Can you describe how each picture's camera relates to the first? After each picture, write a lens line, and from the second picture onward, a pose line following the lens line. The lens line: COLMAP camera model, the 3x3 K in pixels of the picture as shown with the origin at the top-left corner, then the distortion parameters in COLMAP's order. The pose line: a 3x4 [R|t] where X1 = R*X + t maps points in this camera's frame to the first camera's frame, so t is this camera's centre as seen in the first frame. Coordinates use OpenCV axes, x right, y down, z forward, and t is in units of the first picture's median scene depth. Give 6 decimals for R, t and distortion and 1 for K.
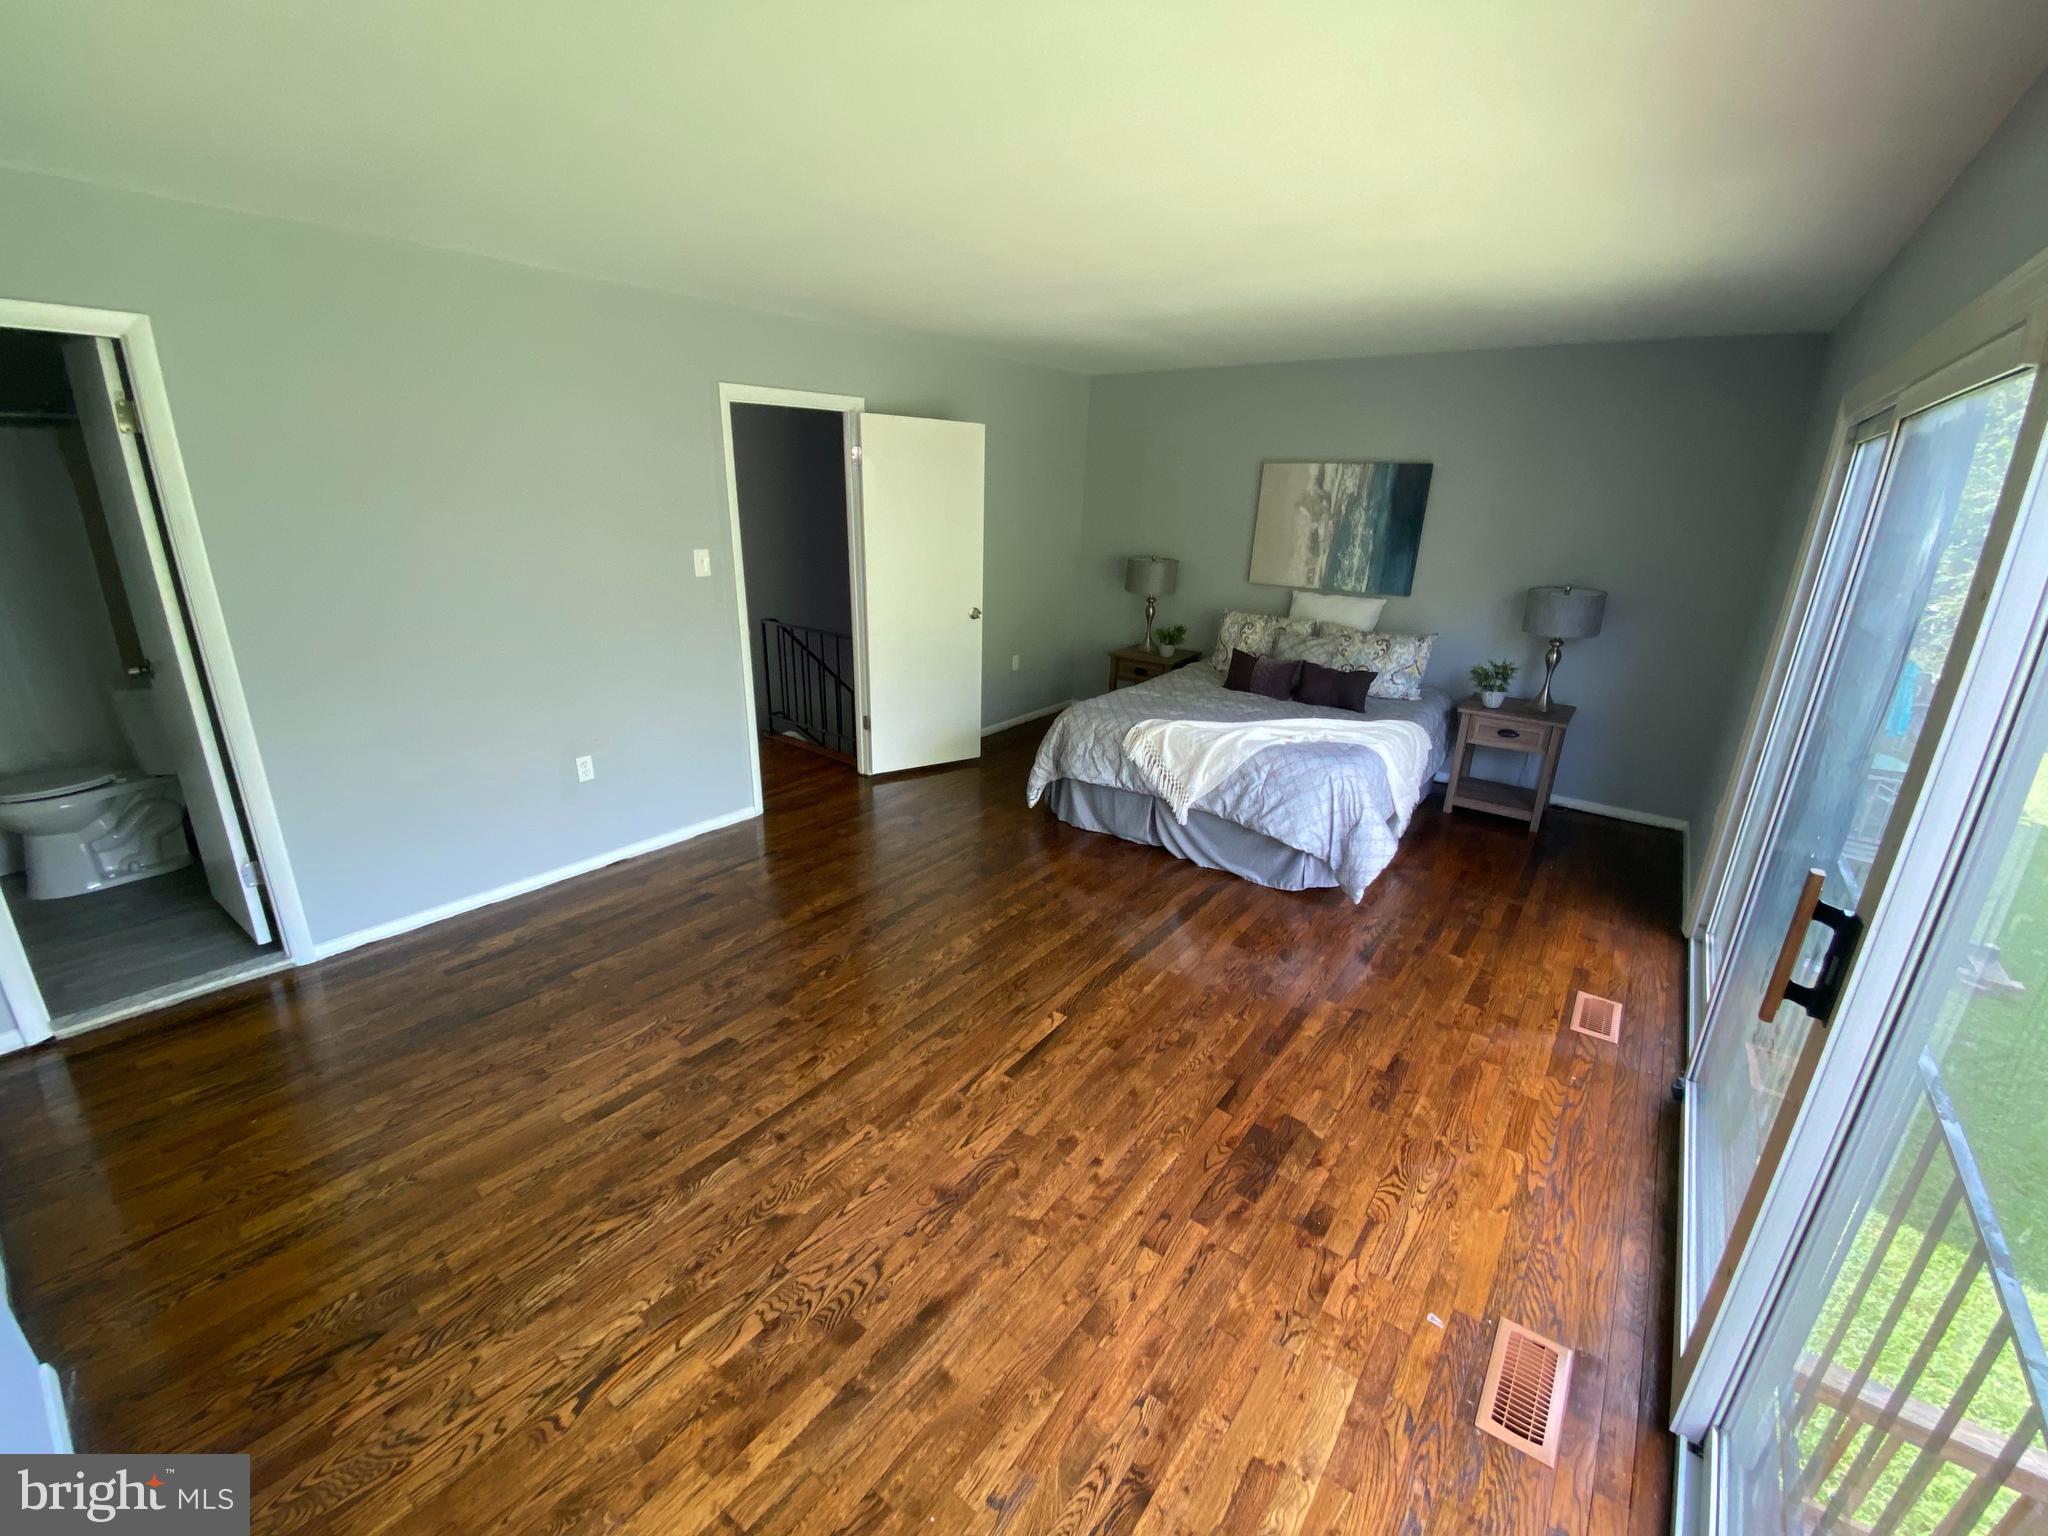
lens RADIAL K [[832.2, 0, 1024.0], [0, 832.2, 768.0], [0, 0, 1]] dist [-0.000421, -0.016503]
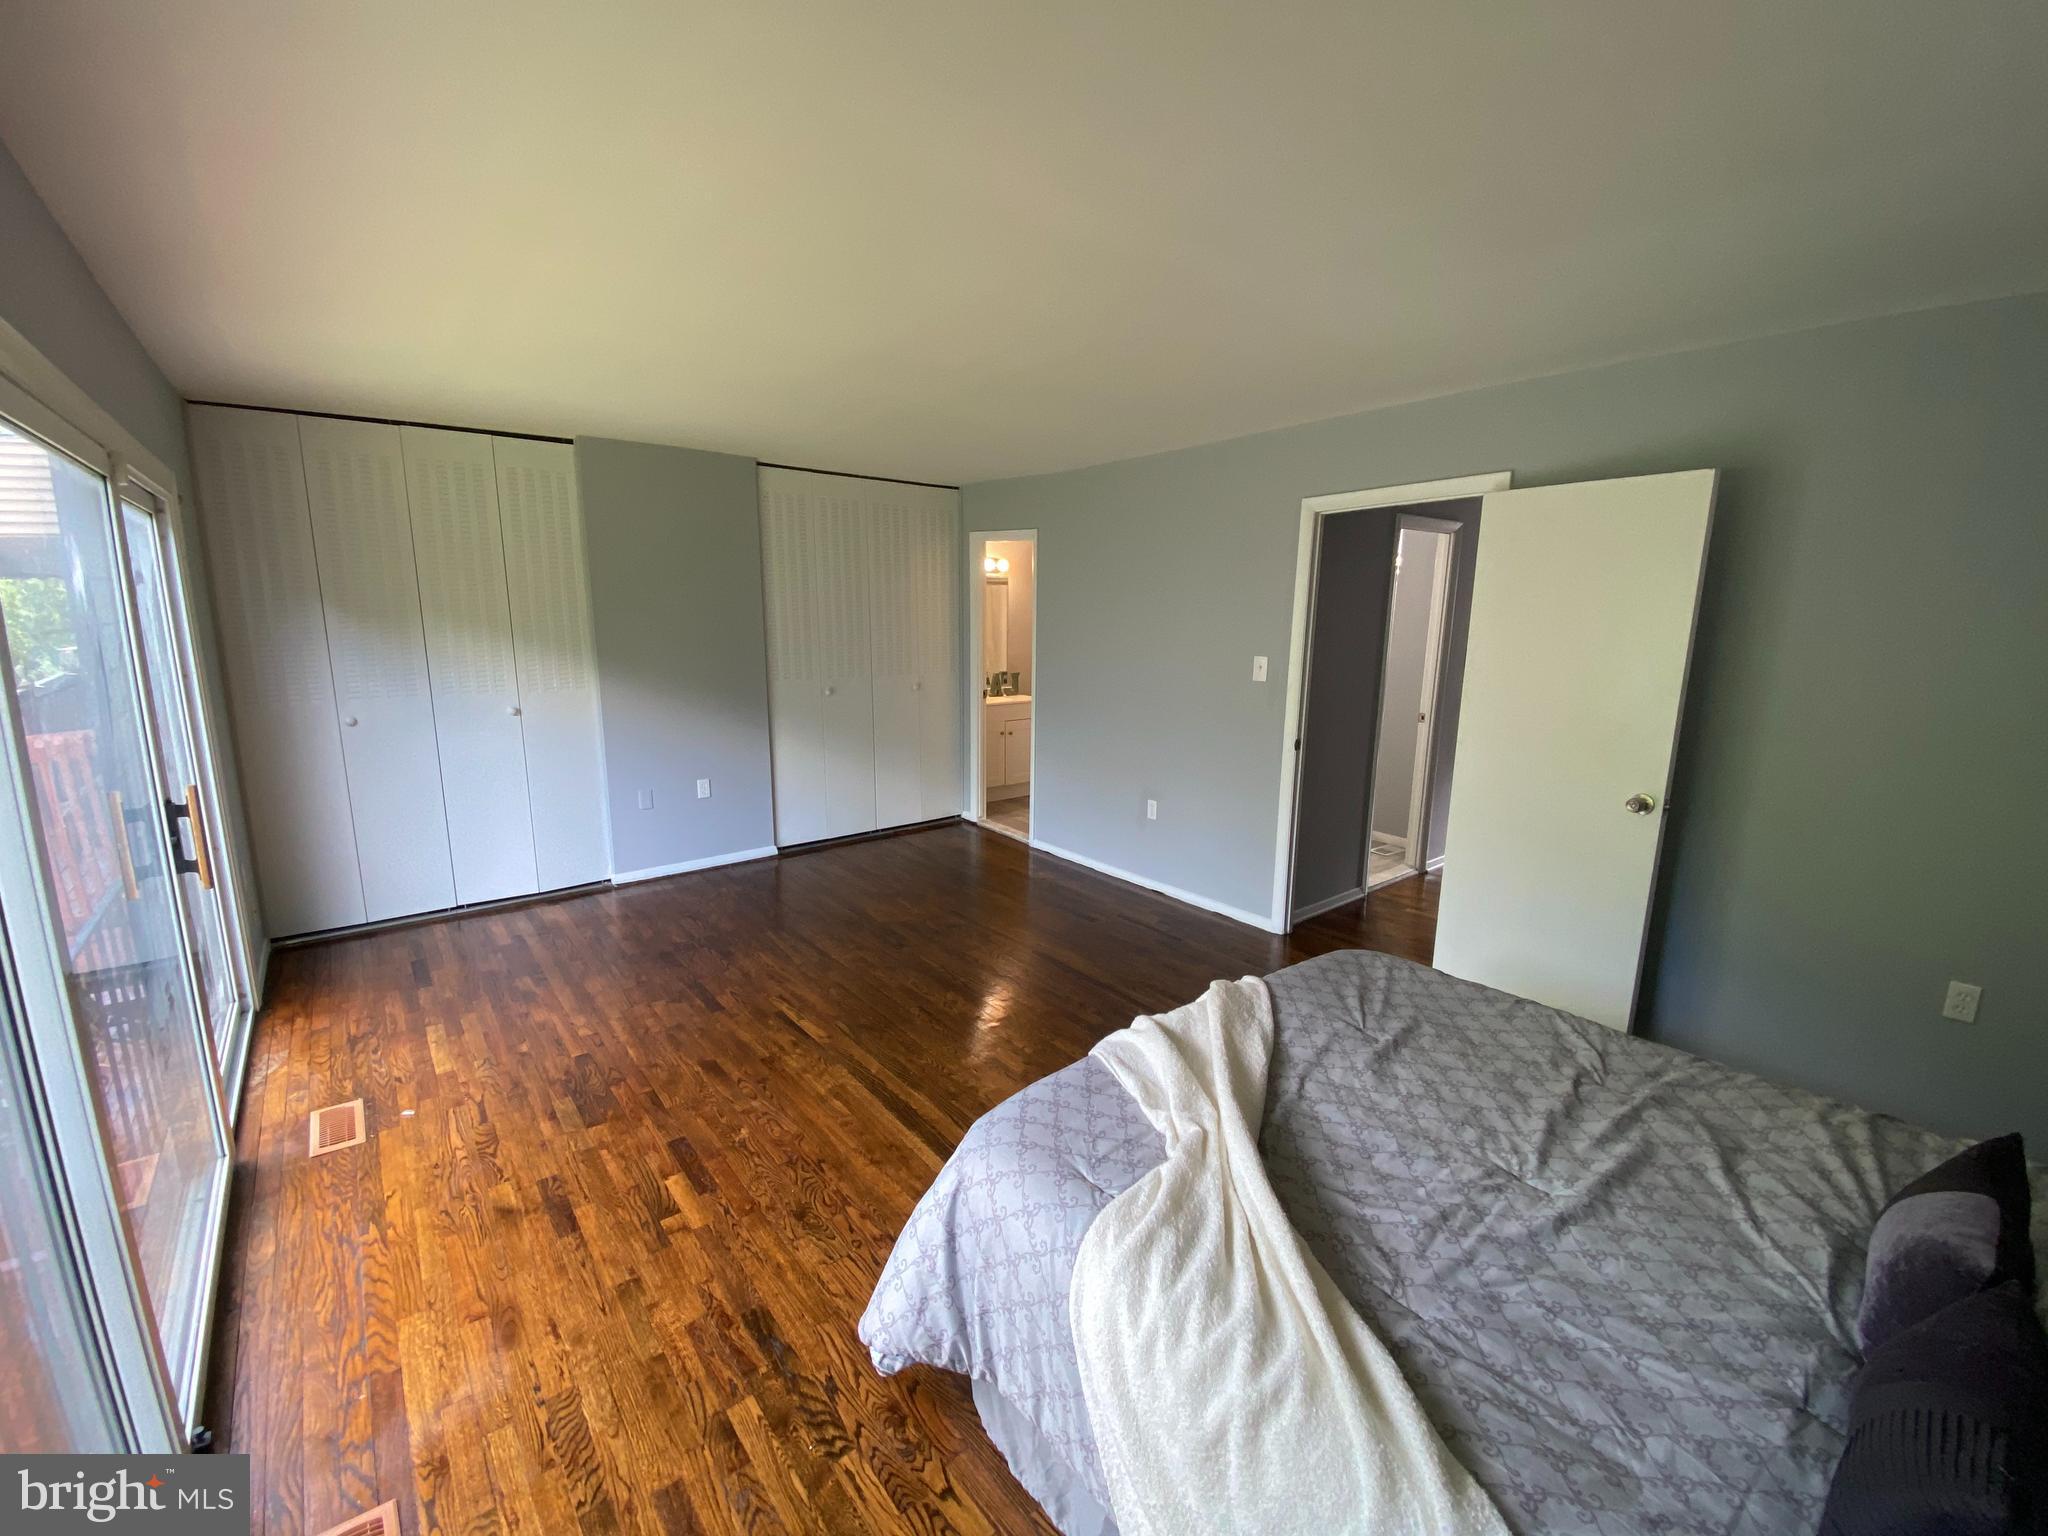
lens RADIAL K [[832.8, 0, 1009.8], [0, 832.8, 769.4], [0, 0, 1]] dist [0.039744, -0.030964]
pose [[-0.249071, 0.160474, -0.955098, 0.932505], [-0.312648, 0.920054, 0.236118, -0.357676], [0.916632, 0.357420, -0.178987, 1.203921]]
